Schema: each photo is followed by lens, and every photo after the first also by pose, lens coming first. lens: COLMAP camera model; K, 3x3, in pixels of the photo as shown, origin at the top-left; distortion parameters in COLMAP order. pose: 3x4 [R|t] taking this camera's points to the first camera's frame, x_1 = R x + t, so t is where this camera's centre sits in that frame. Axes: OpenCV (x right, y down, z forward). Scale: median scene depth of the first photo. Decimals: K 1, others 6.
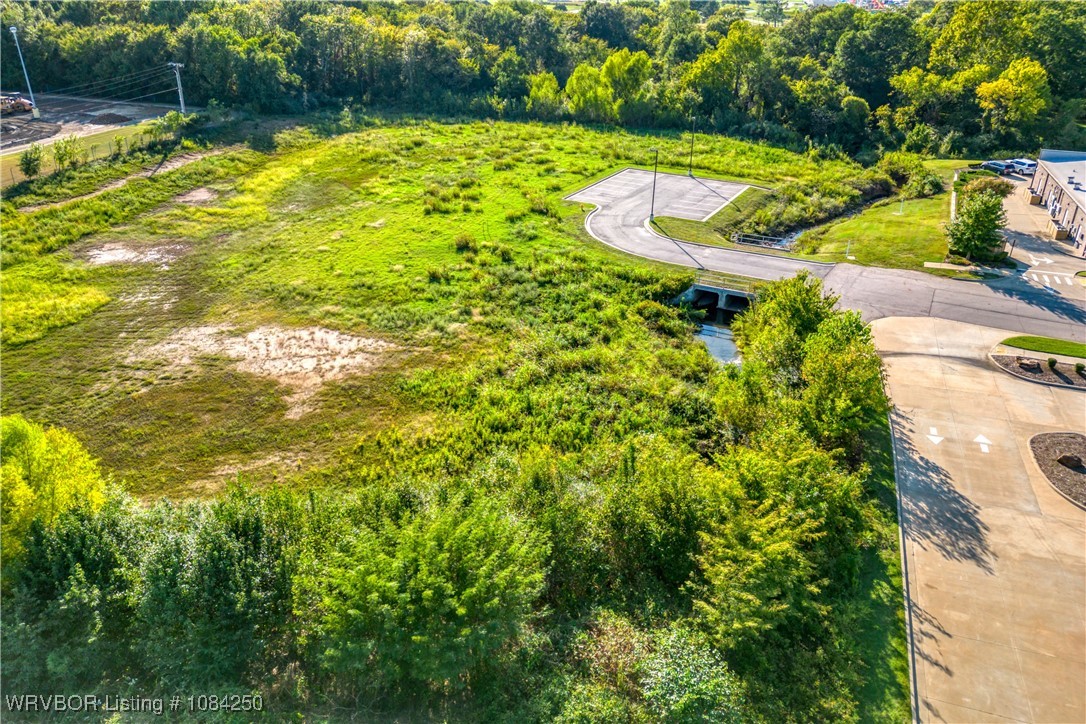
lens RADIAL K [[766.3, 0, 550.4], [0, 766.3, 320.6], [0, 0, 1]] dist [0.084193, -0.076540]
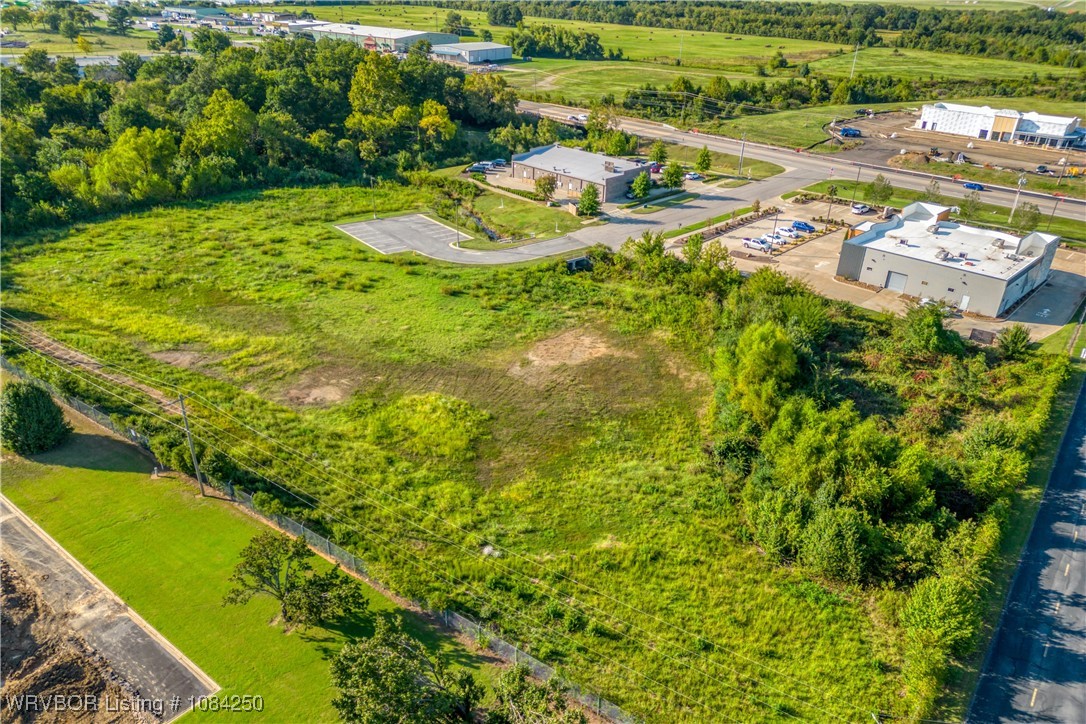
lens RADIAL K [[762.5, 0, 549.5], [0, 762.5, 399.3], [0, 0, 1]] dist [0.076283, -0.067964]
pose [[0.407599, -0.446545, 0.796531, -1.100839], [0.355194, 0.881116, 0.312206, -0.260160], [-0.841249, 0.155668, 0.517752, 0.078329]]
